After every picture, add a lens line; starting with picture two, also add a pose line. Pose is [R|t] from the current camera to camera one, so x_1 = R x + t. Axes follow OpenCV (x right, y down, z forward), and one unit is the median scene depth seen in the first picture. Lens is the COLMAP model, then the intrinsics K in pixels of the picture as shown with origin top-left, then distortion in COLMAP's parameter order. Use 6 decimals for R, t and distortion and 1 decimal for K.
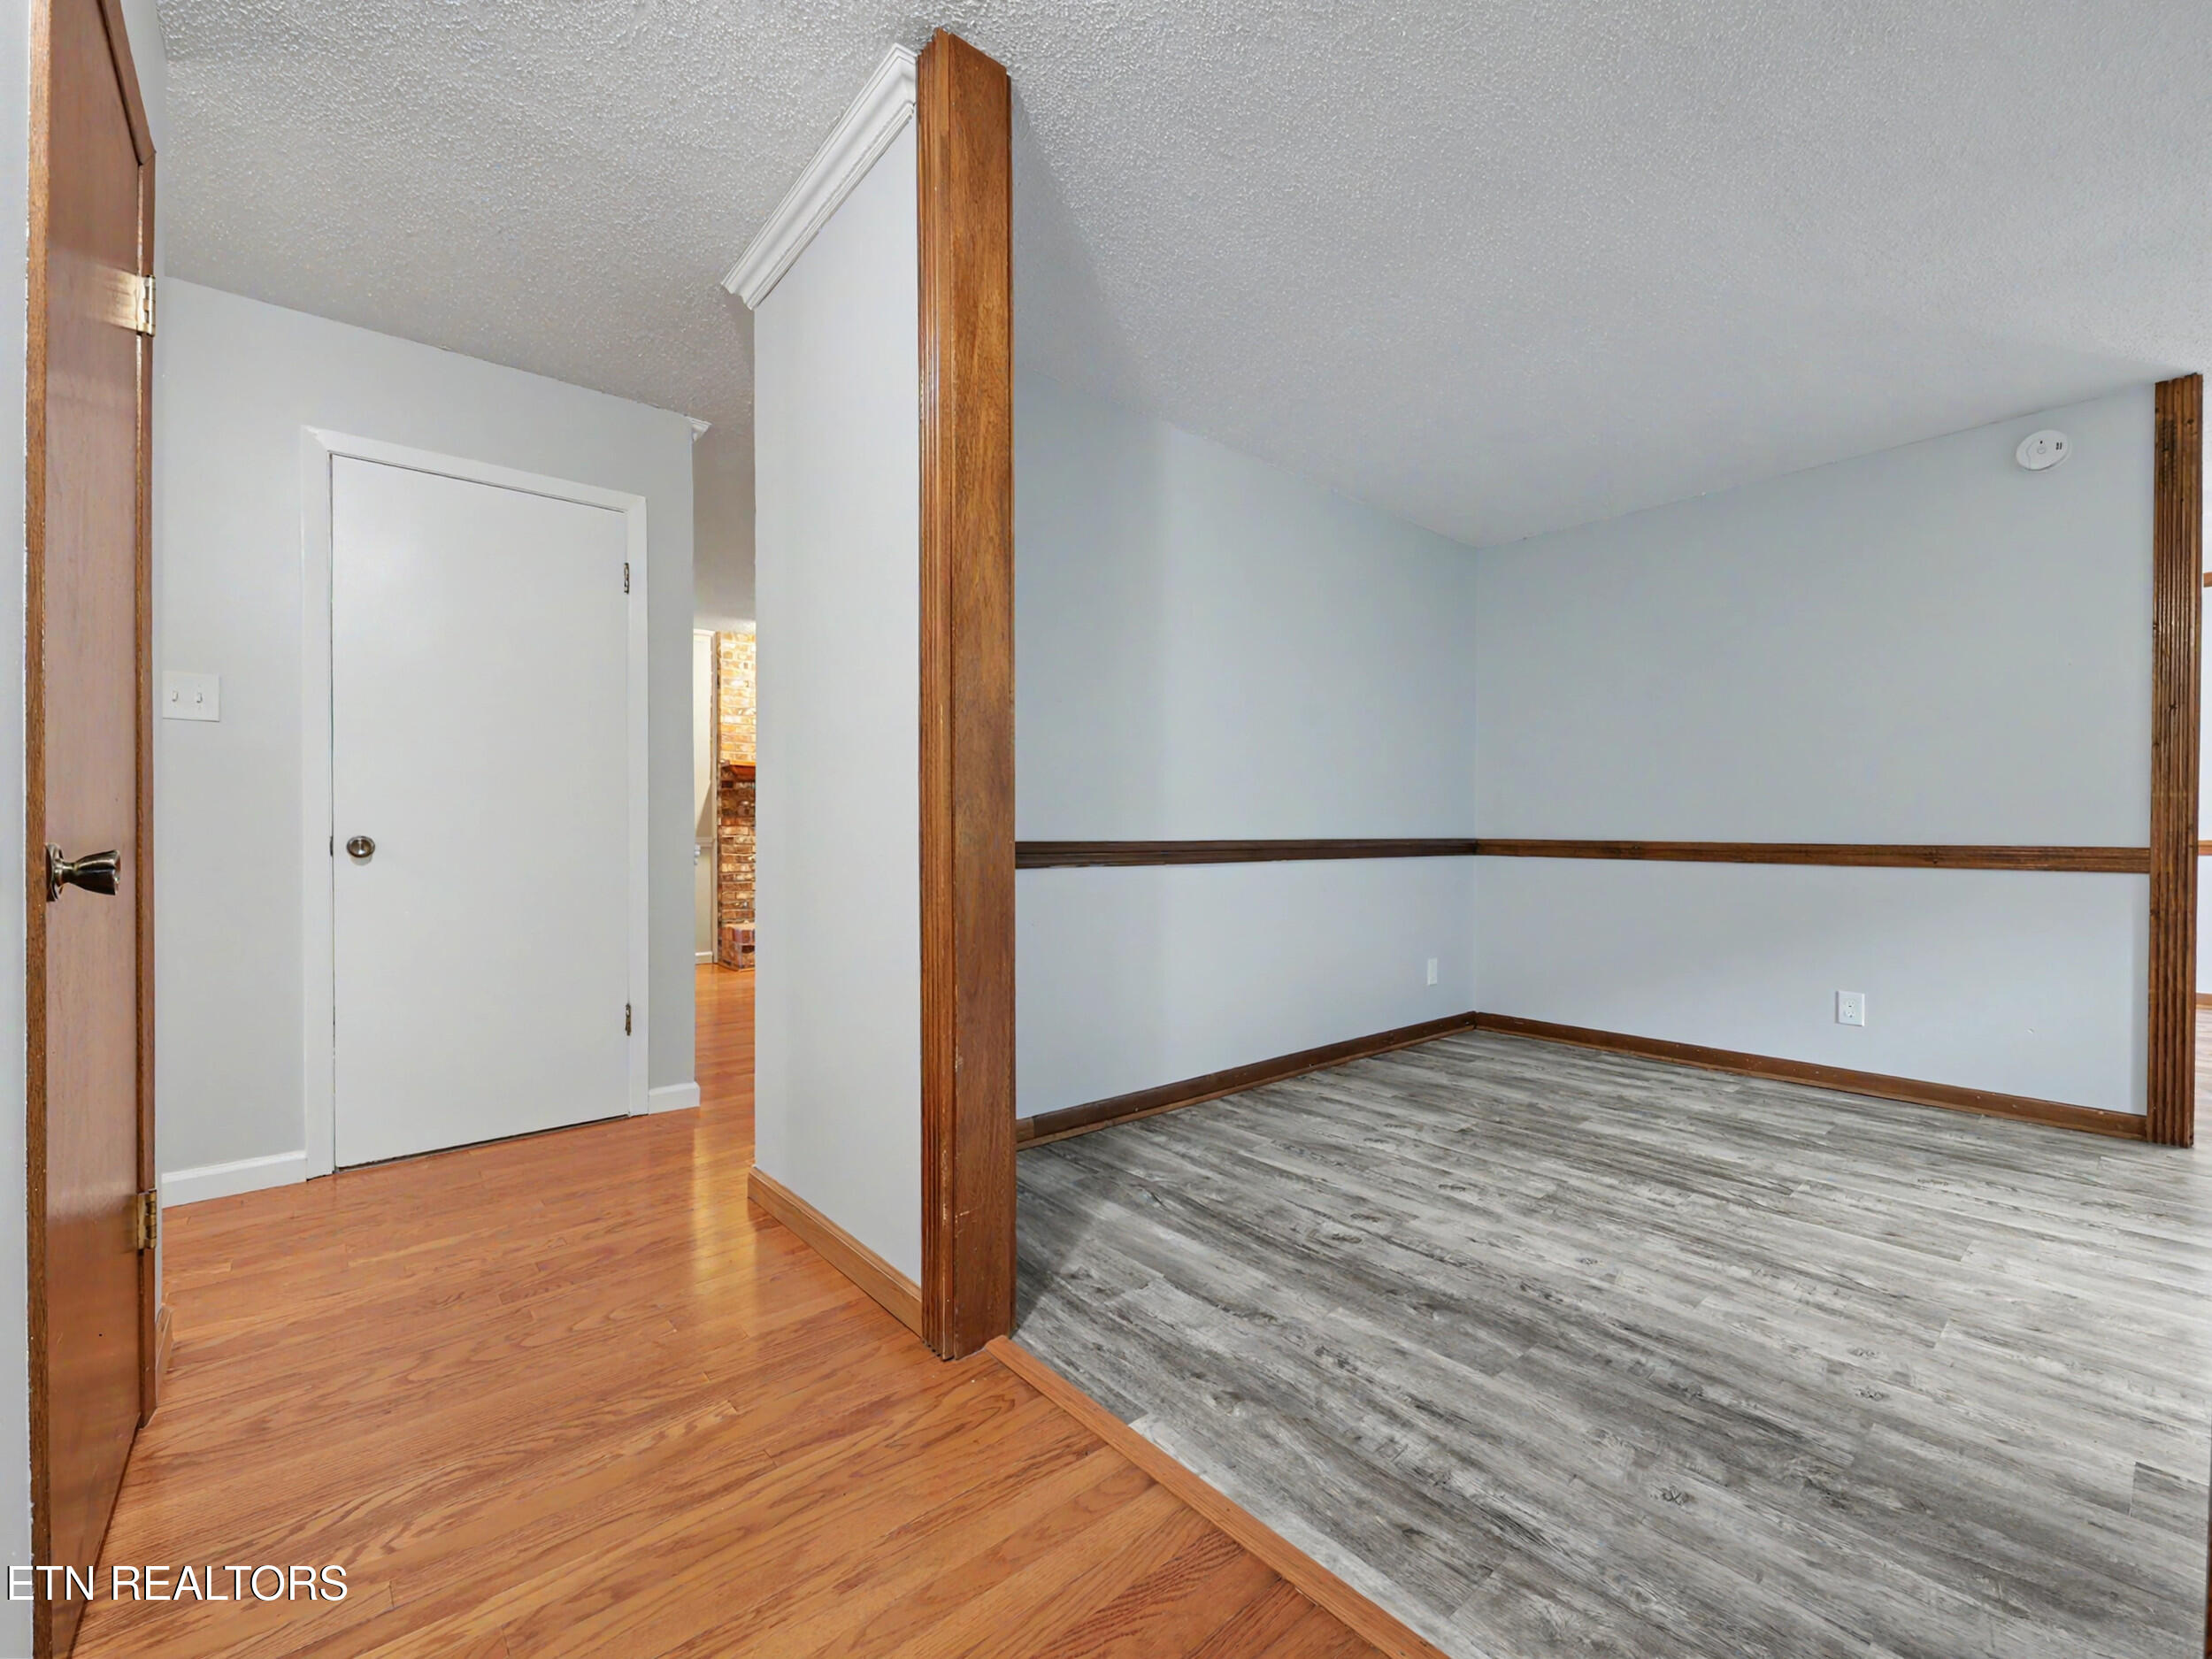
lens RADIAL K [[931.6, 0, 1106.0], [0, 931.6, 829.5], [0, 0, 1]] dist [0.023821, -0.009256]
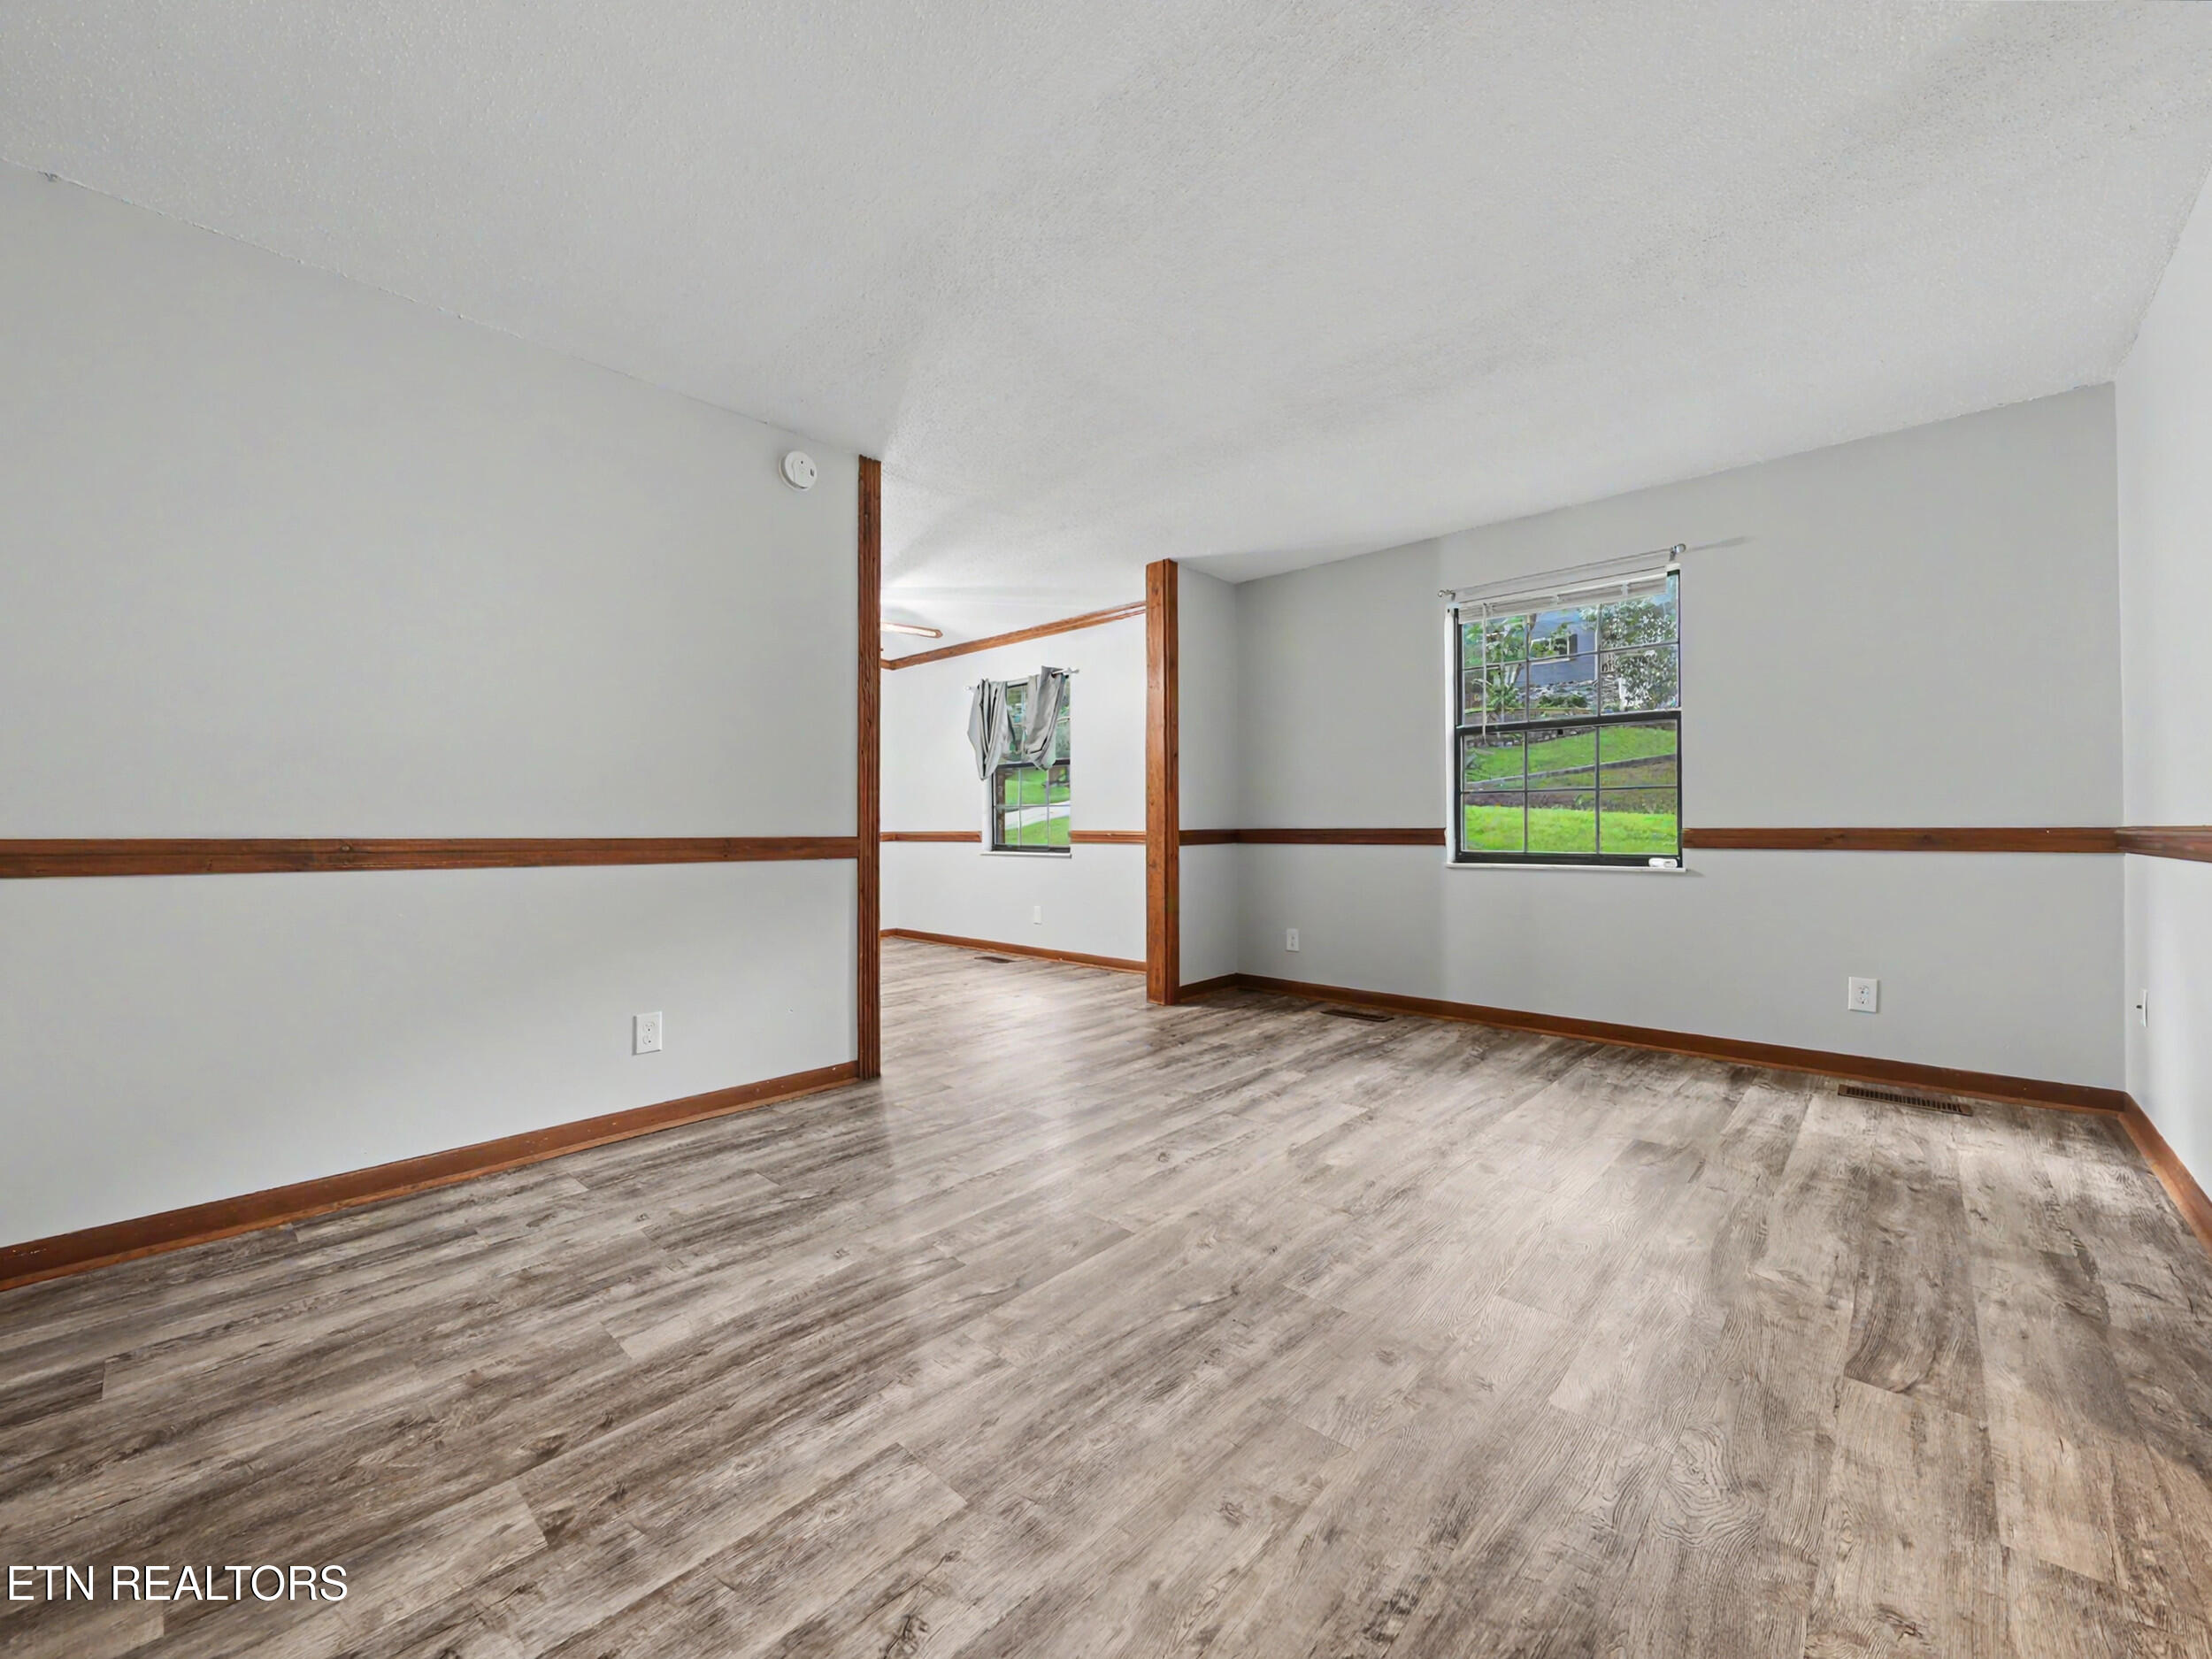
lens RADIAL K [[869.4, 0, 1099.4], [0, 869.4, 832.9], [0, 0, 1]] dist [0.015730, -0.009203]
pose [[-0.107881, -0.005522, 0.994148, -0.035280], [-0.001242, 0.999985, 0.005419, 0.008168], [-0.994163, -0.000650, -0.107886, 0.896761]]
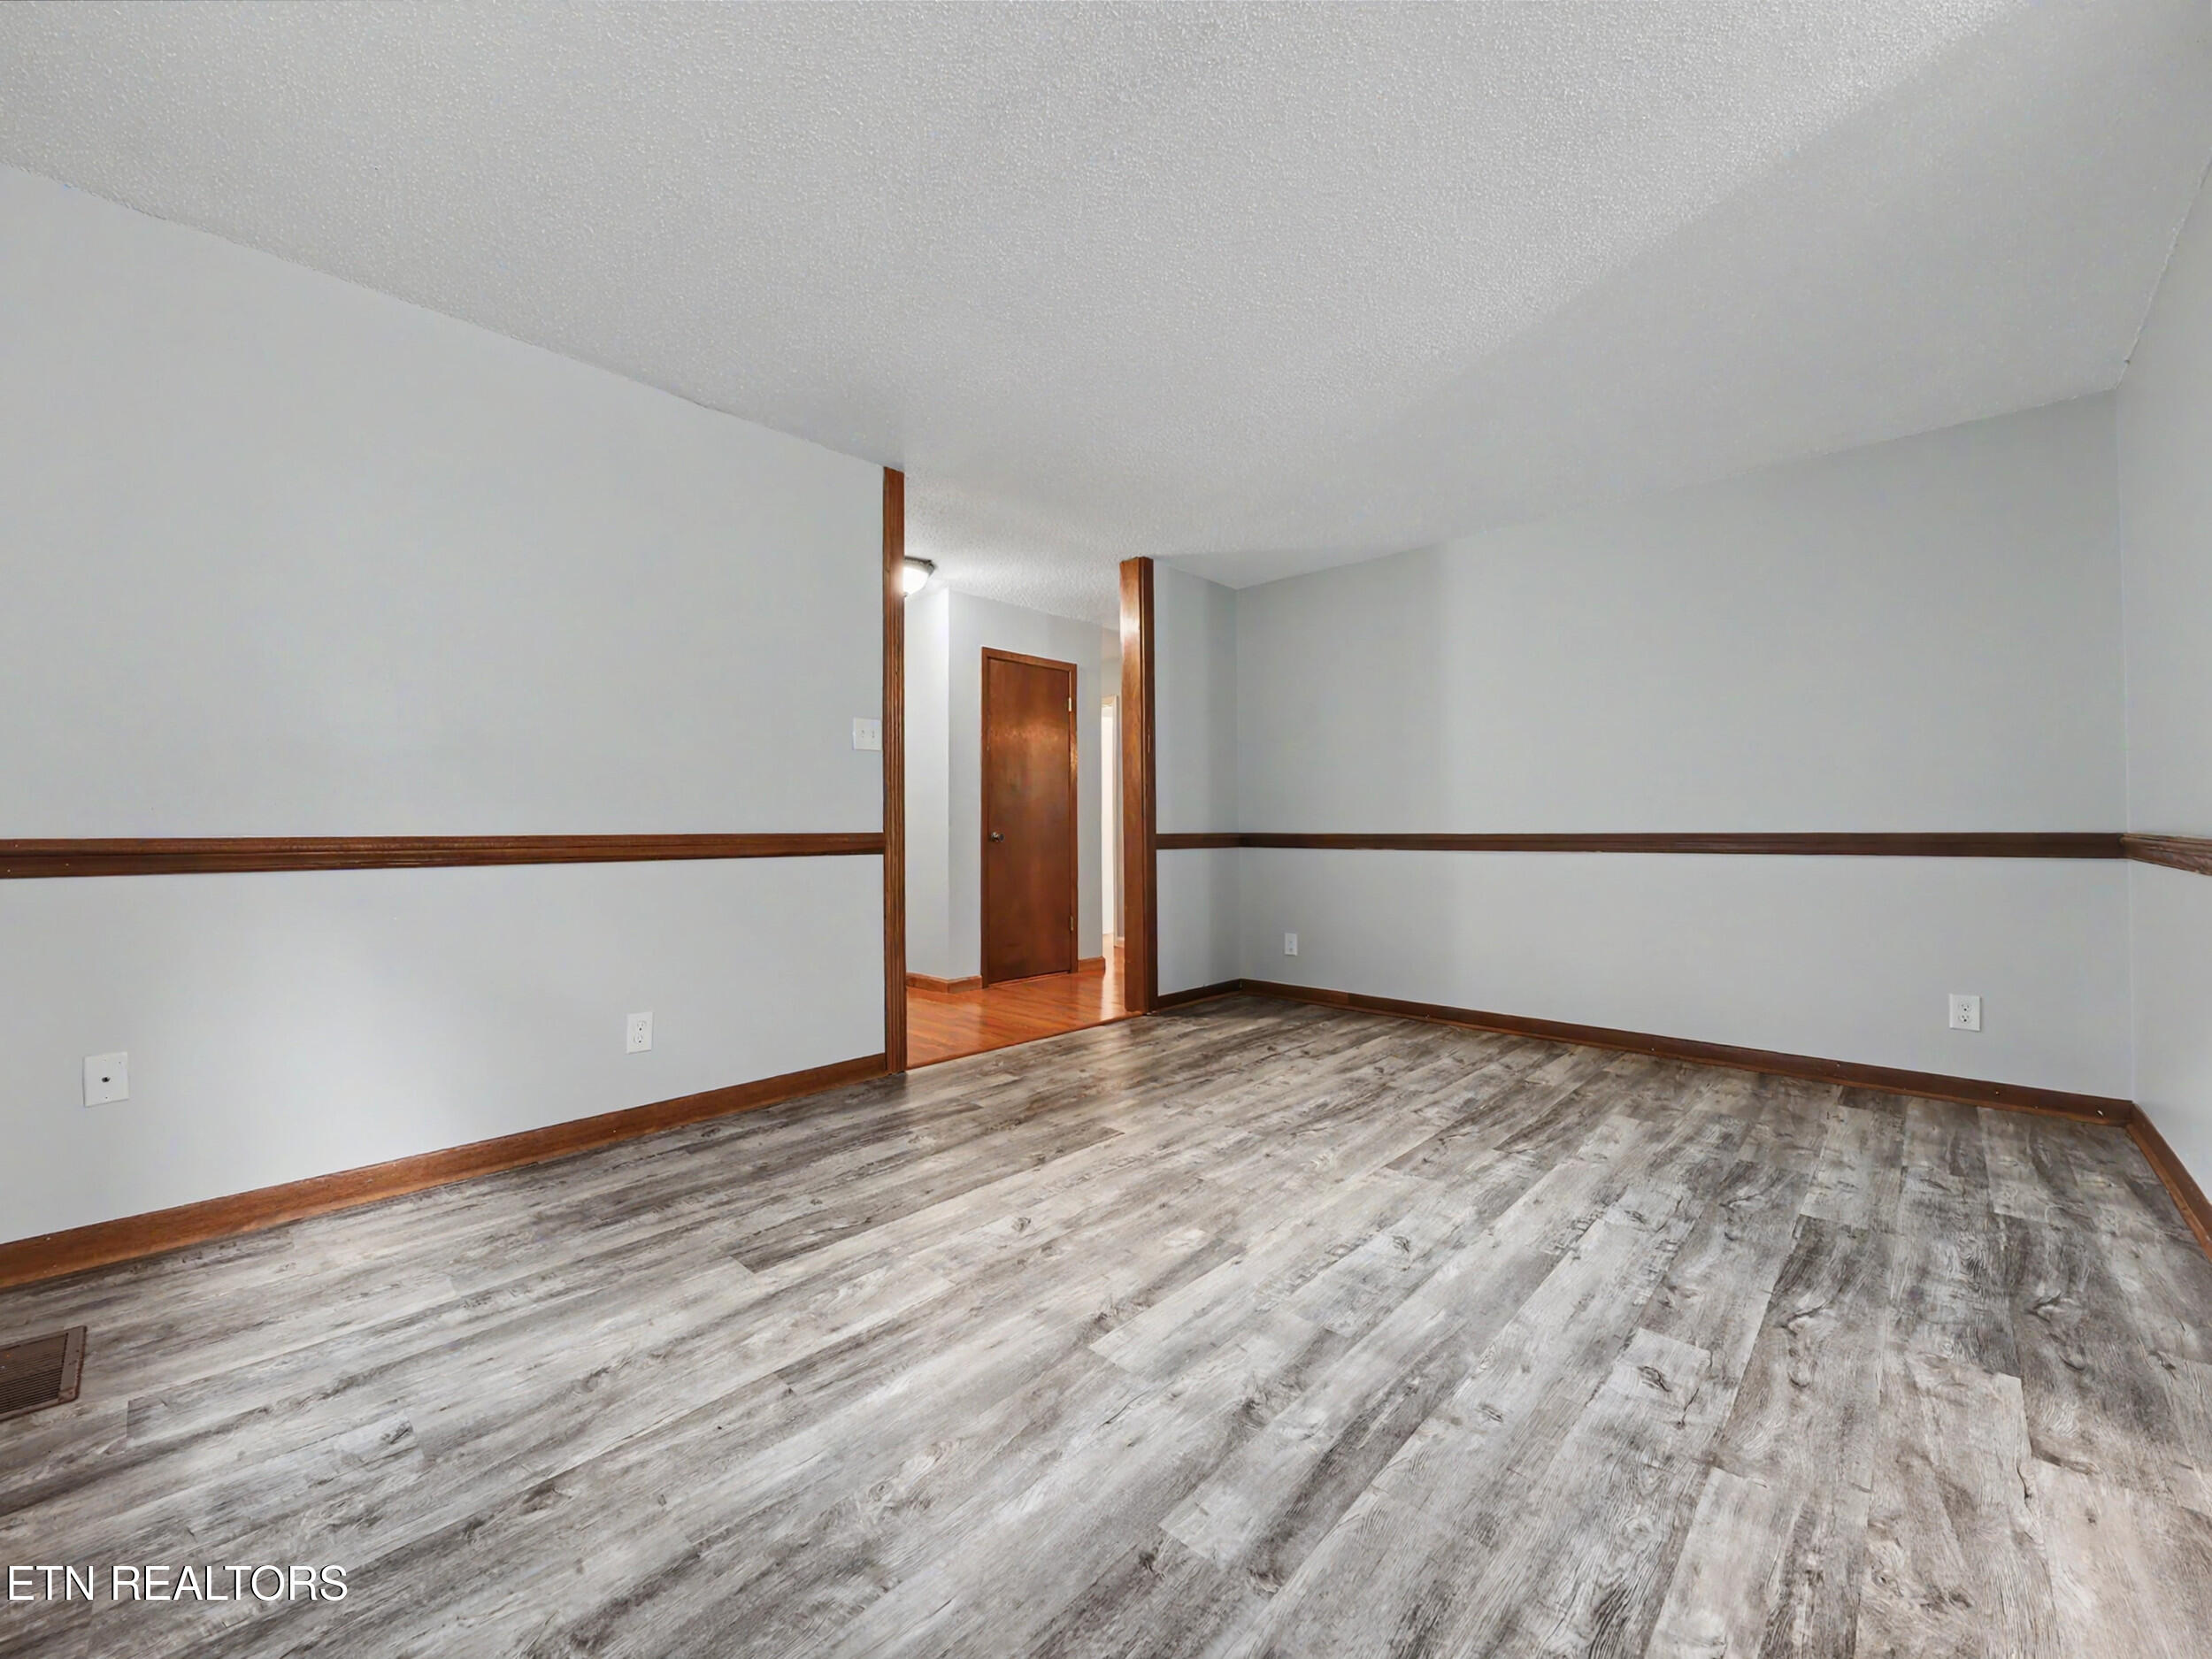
lens RADIAL K [[869.4, 0, 1099.4], [0, 869.4, 832.9], [0, 0, 1]] dist [0.015730, -0.009203]
pose [[0.100788, -0.001034, -0.994907, 1.586903], [0.008112, 0.999967, -0.000218, 0.006799], [0.994875, -0.008049, 0.100793, 0.401119]]
